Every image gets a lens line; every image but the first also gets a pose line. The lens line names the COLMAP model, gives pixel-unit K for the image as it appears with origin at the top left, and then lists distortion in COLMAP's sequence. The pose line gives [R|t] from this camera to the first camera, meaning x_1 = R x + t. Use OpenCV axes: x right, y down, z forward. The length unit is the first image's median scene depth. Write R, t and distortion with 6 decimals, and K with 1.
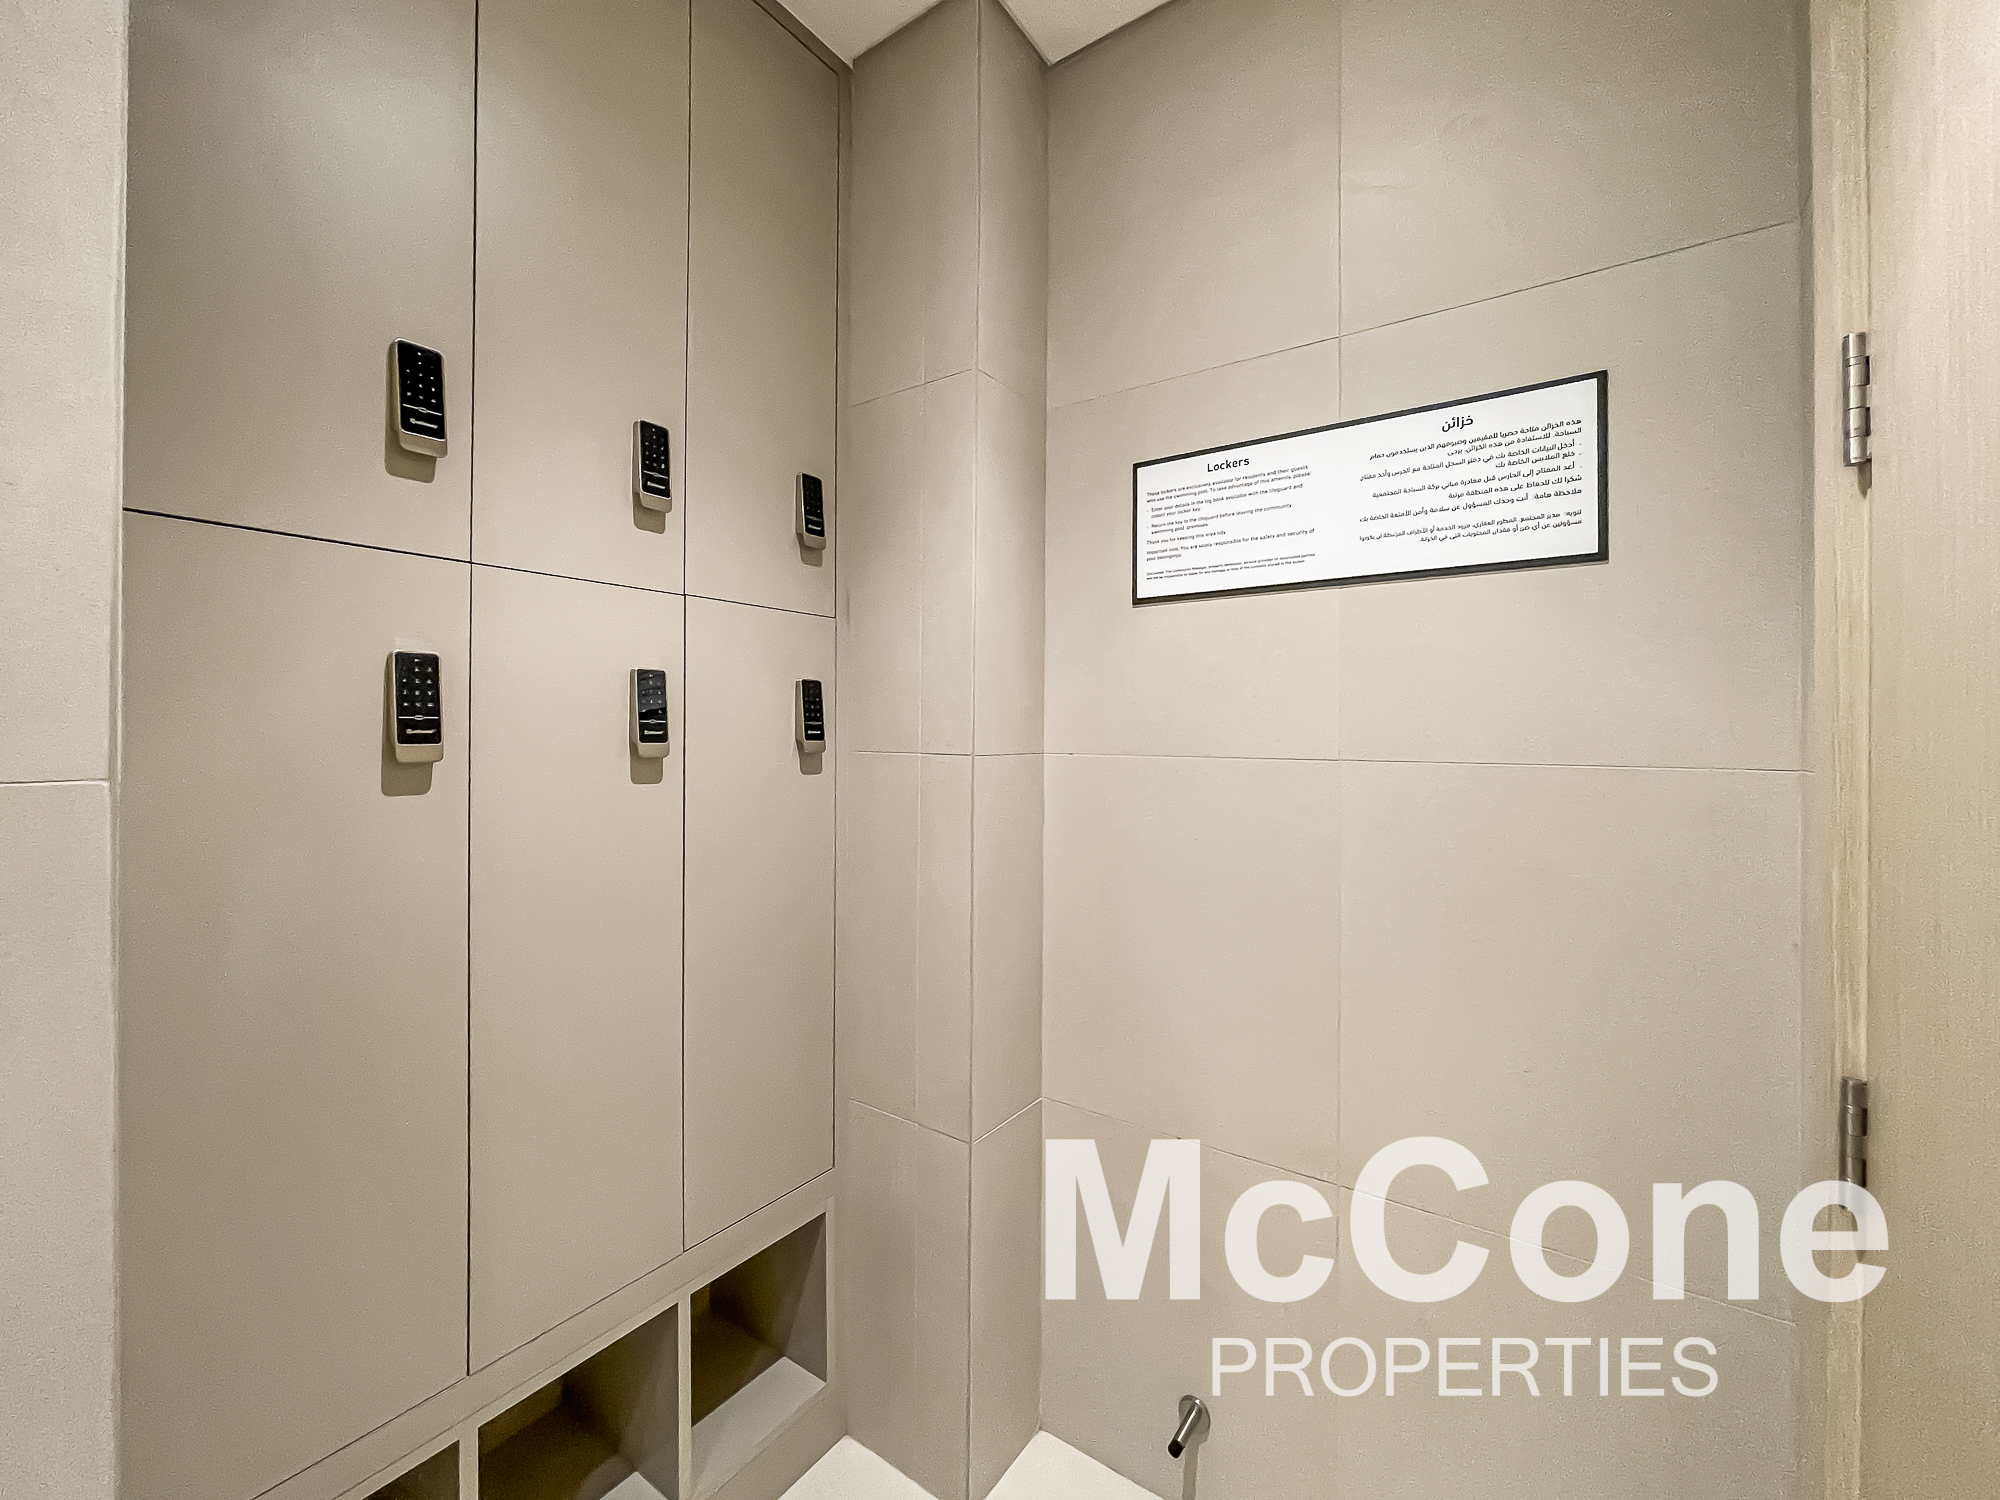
lens RADIAL K [[795.7, 0, 1000.0], [0, 795.7, 750.0], [0, 0, 1]] dist [0.000345, -0.000021]
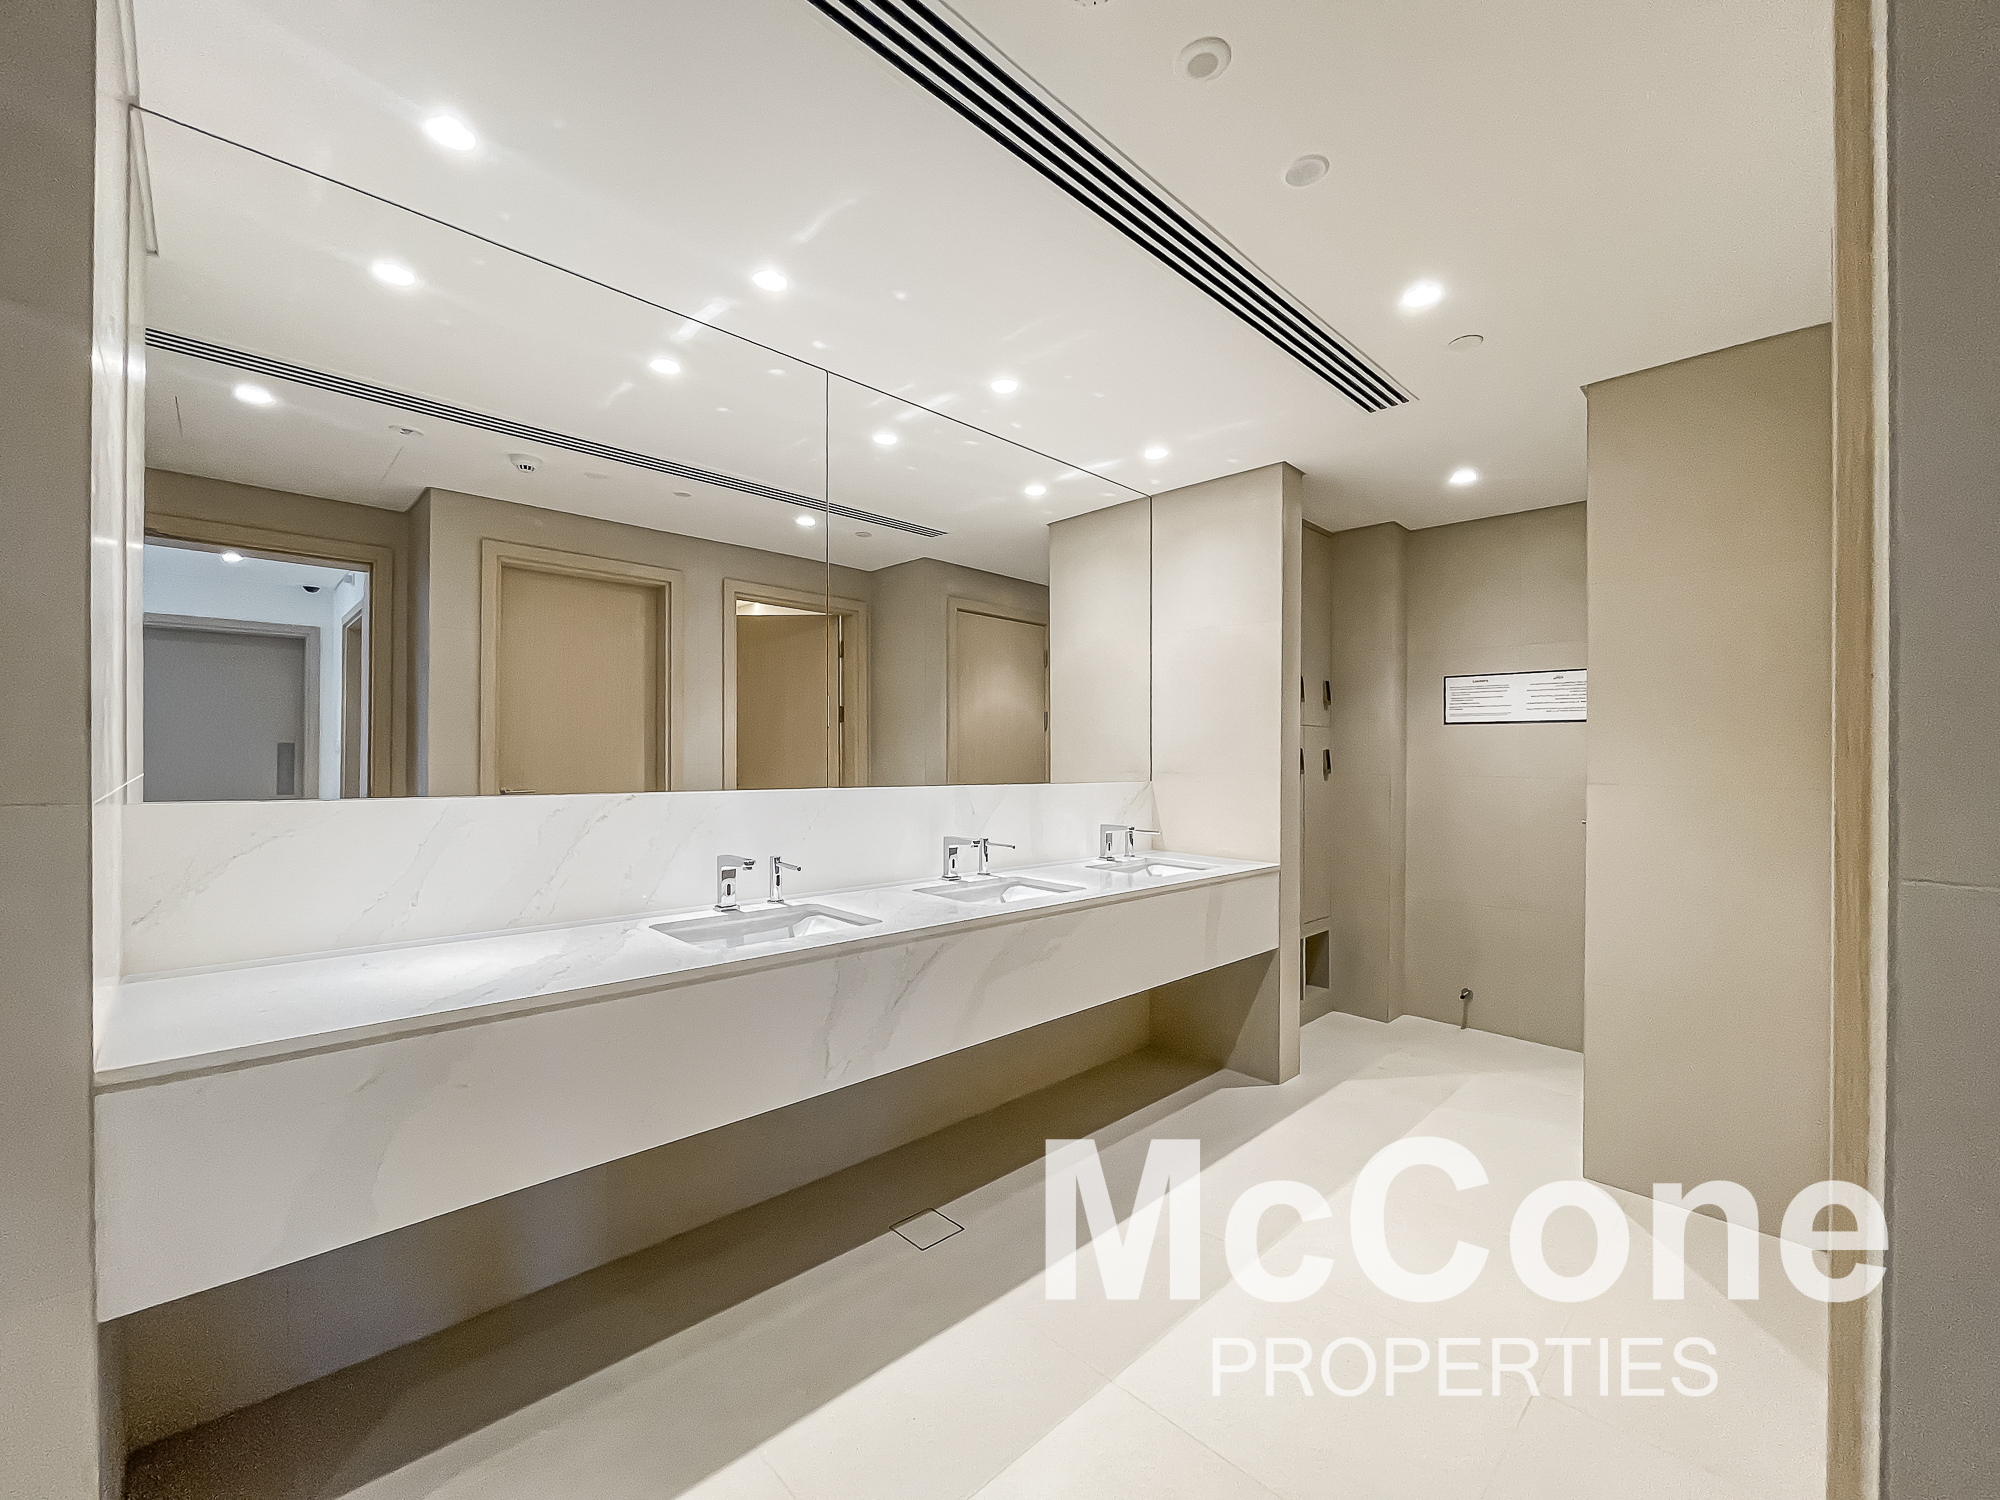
lens RADIAL K [[822.8, 0, 1000.0], [0, 822.8, 750.0], [0, 0, 1]] dist [-0.001267, -0.000055]
pose [[0.999890, -0.002033, 0.014720, -1.524048], [0.001965, 0.999987, 0.004639, -0.107480], [-0.014729, -0.004610, 0.999881, -2.022086]]
